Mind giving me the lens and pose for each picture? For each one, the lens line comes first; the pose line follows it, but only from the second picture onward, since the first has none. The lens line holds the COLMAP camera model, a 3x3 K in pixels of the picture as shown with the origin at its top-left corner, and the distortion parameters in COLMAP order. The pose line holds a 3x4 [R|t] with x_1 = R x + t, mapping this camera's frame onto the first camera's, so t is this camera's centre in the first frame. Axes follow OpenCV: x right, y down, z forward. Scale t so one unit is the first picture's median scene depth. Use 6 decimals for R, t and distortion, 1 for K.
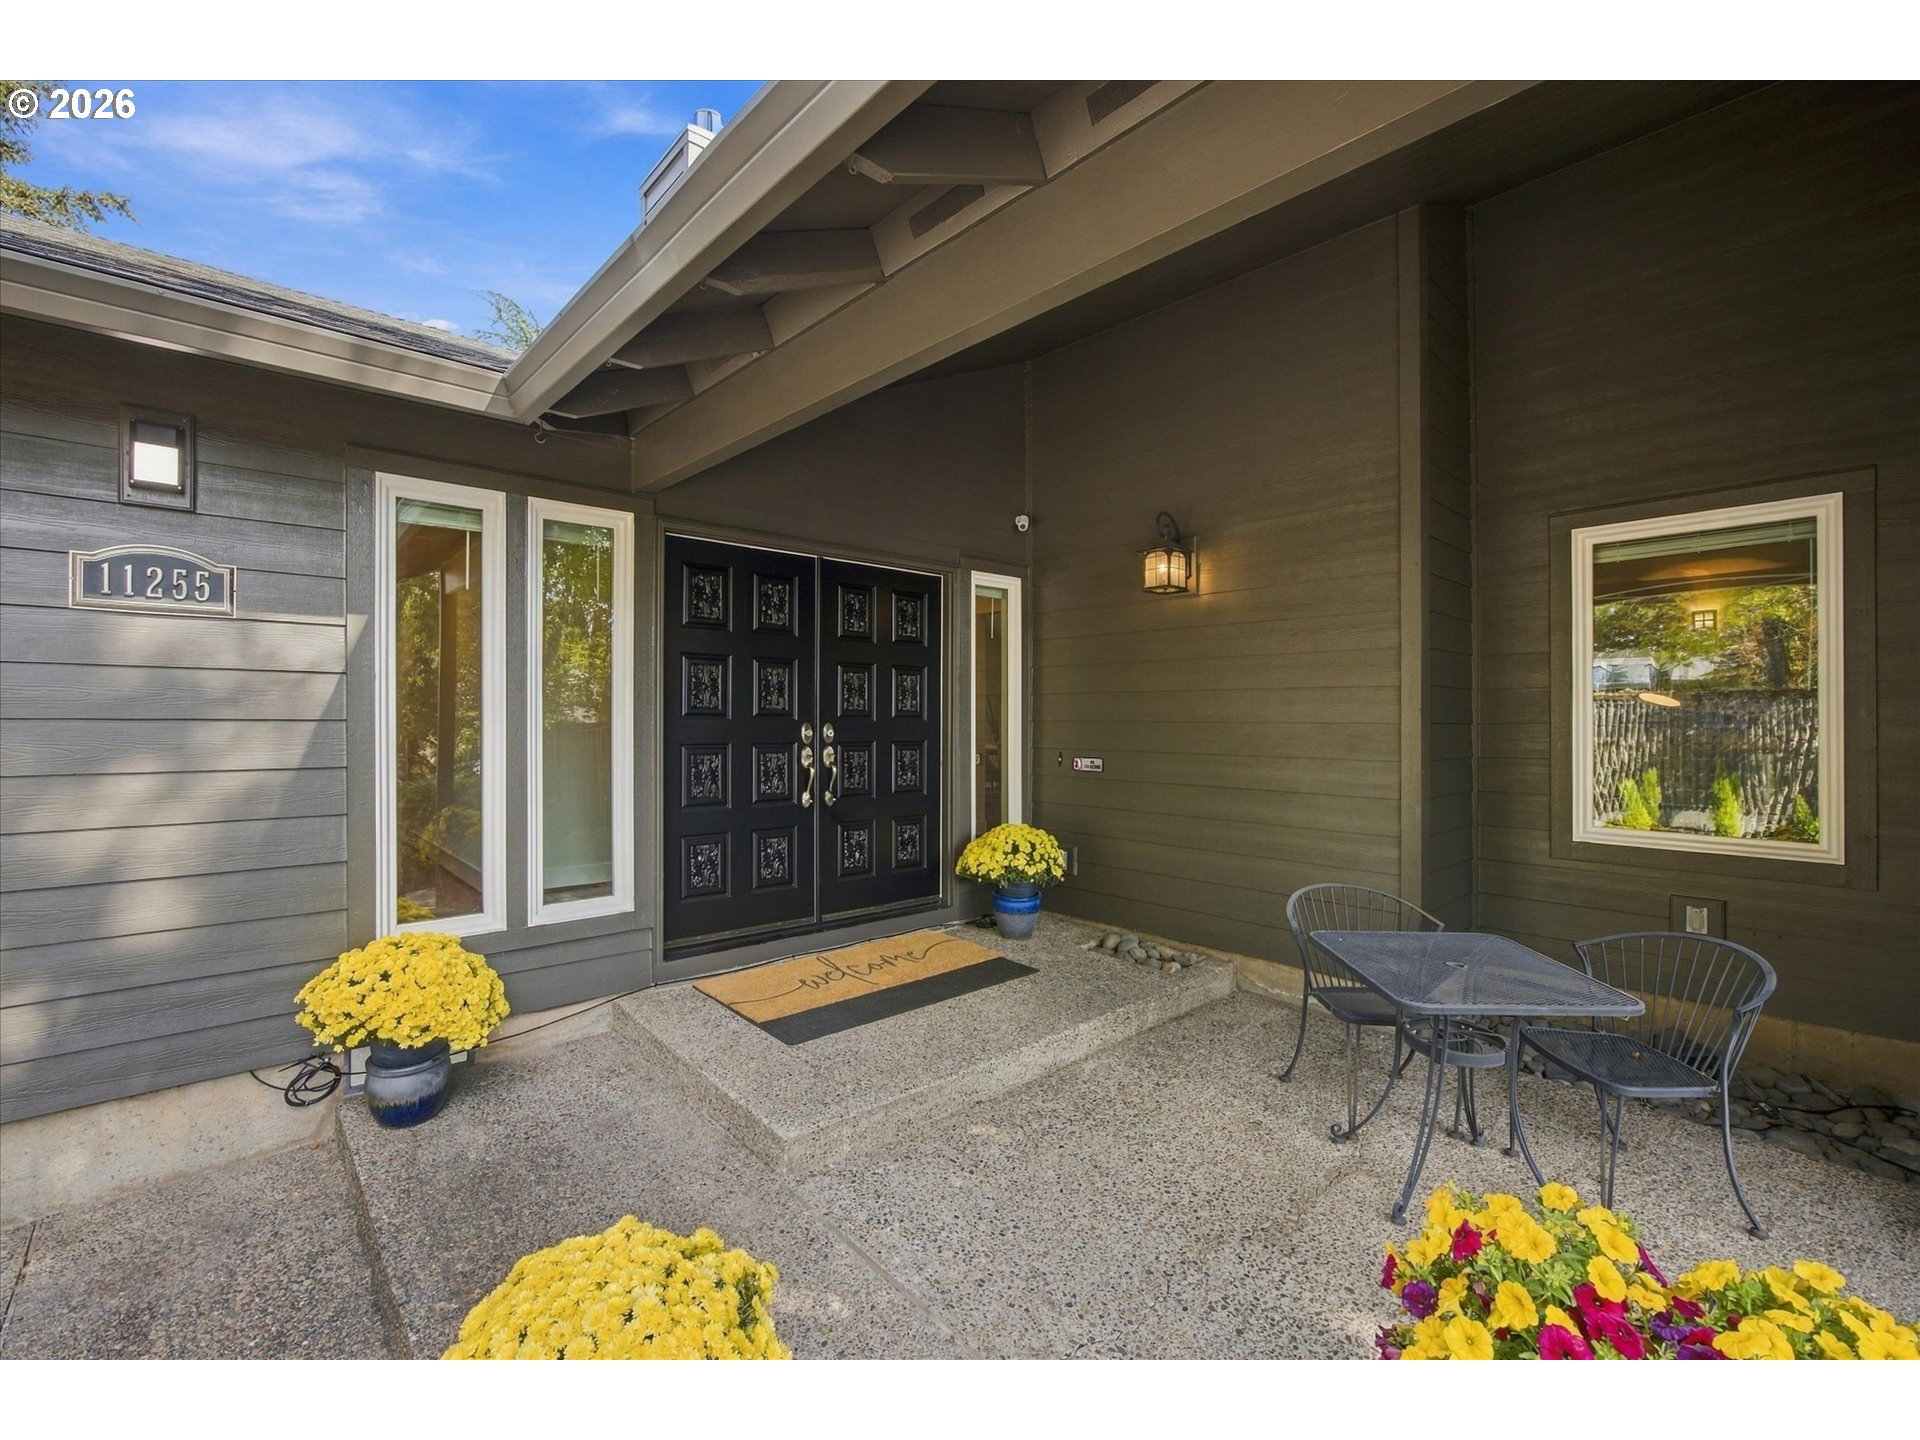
lens RADIAL K [[836.5, 0, 958.1], [0, 836.5, 714.9], [0, 0, 1]] dist [0.000972, 0.000054]
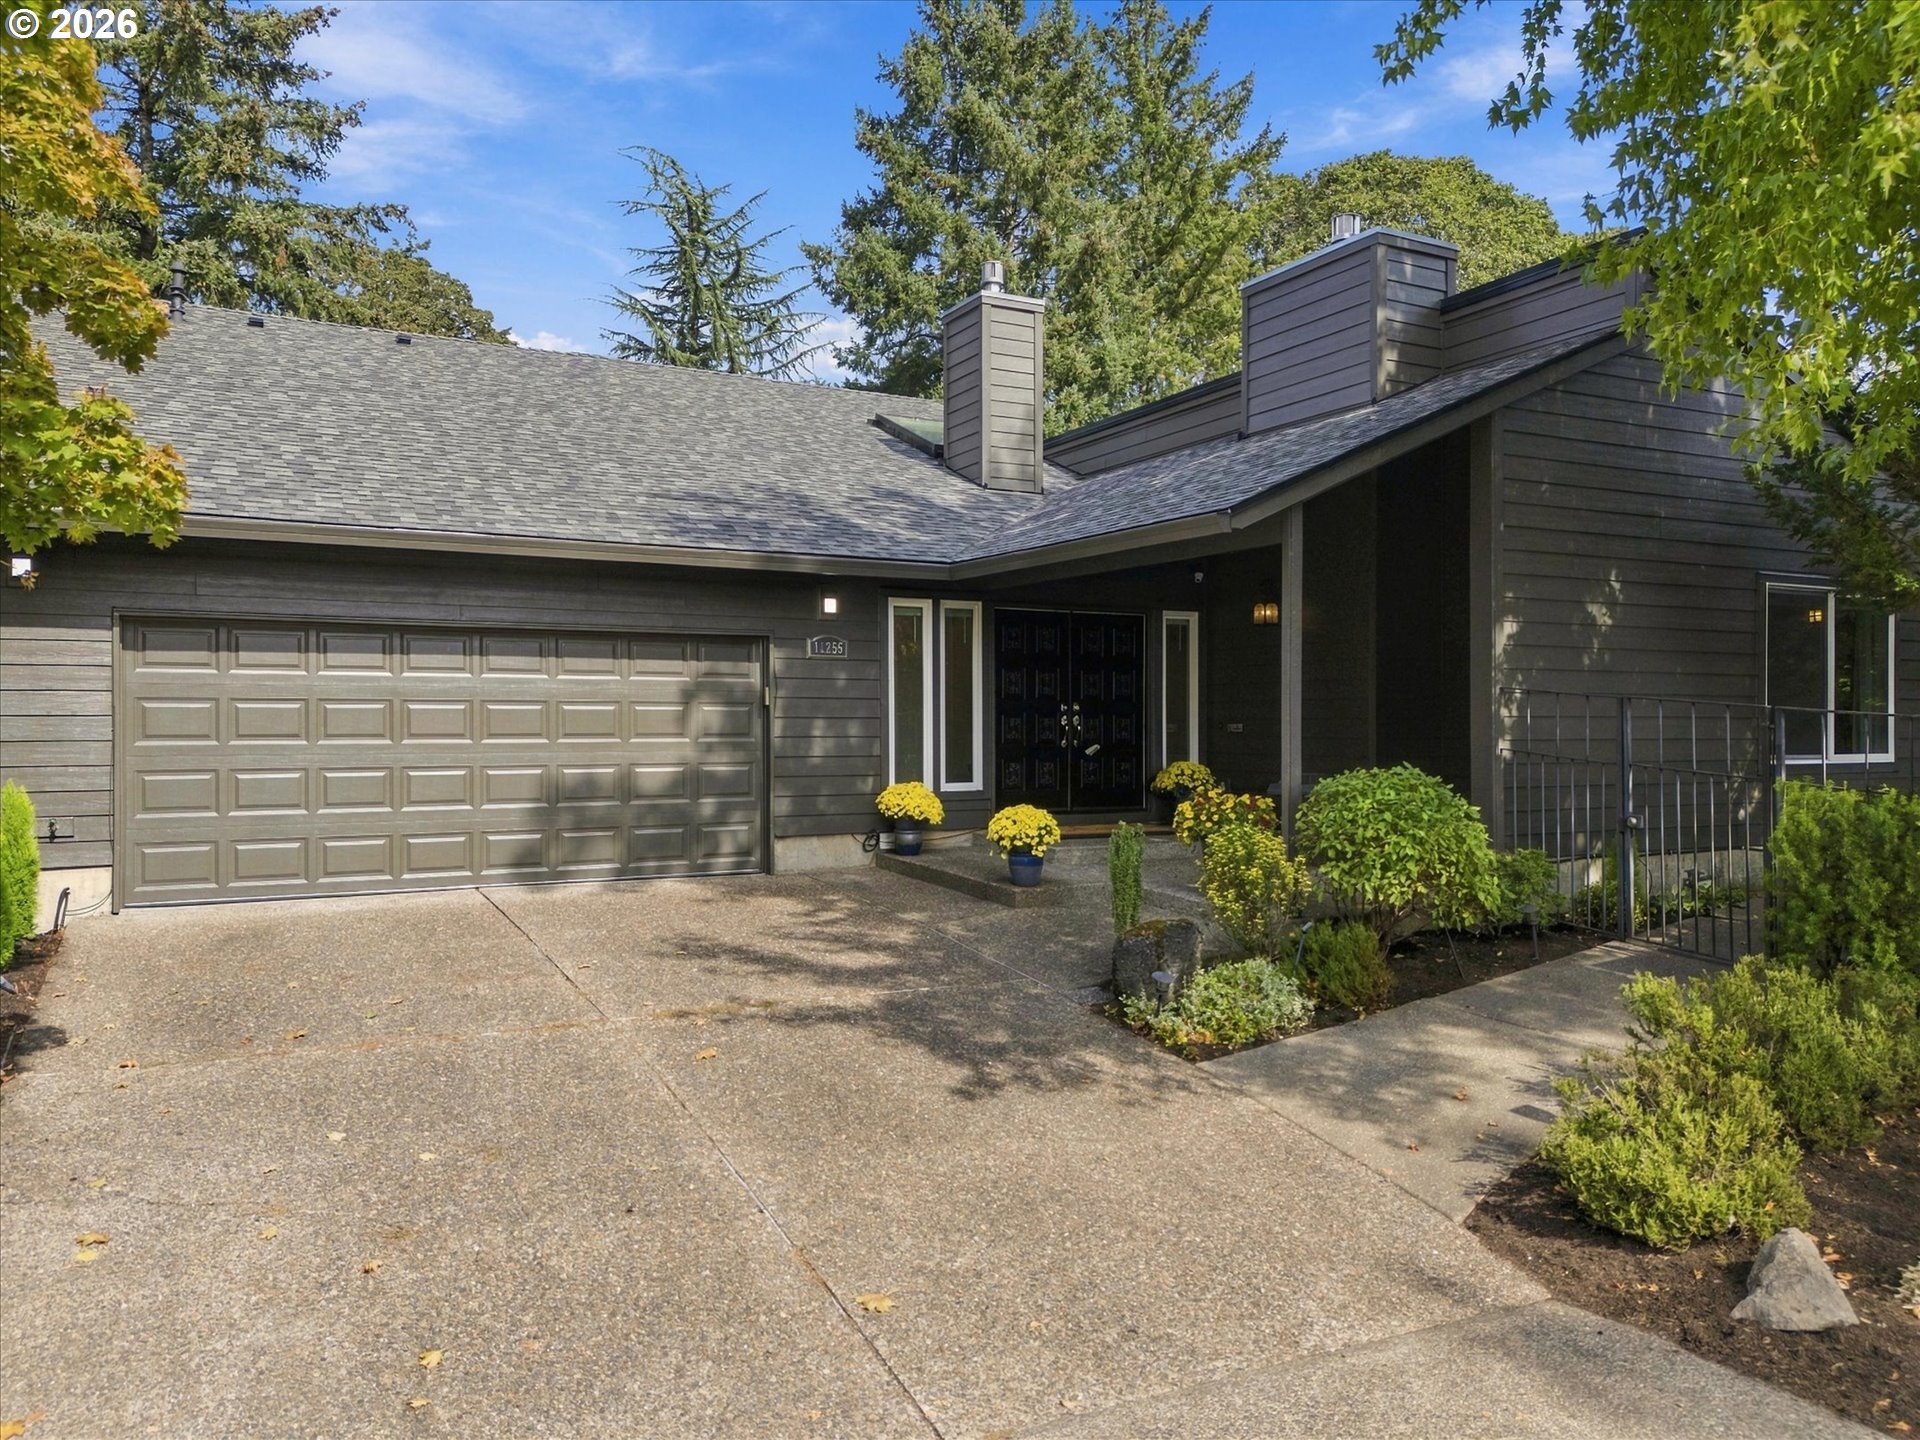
lens RADIAL K [[1345.2, 0, 957.3], [0, 1345.2, 718.5], [0, 0, 1]] dist [0.001544, -0.000047]
pose [[0.963966, -0.006424, -0.265948, 0.380691], [0.005548, 0.999976, -0.004045, 0.056933], [0.265968, 0.002424, 0.963979, -1.918324]]
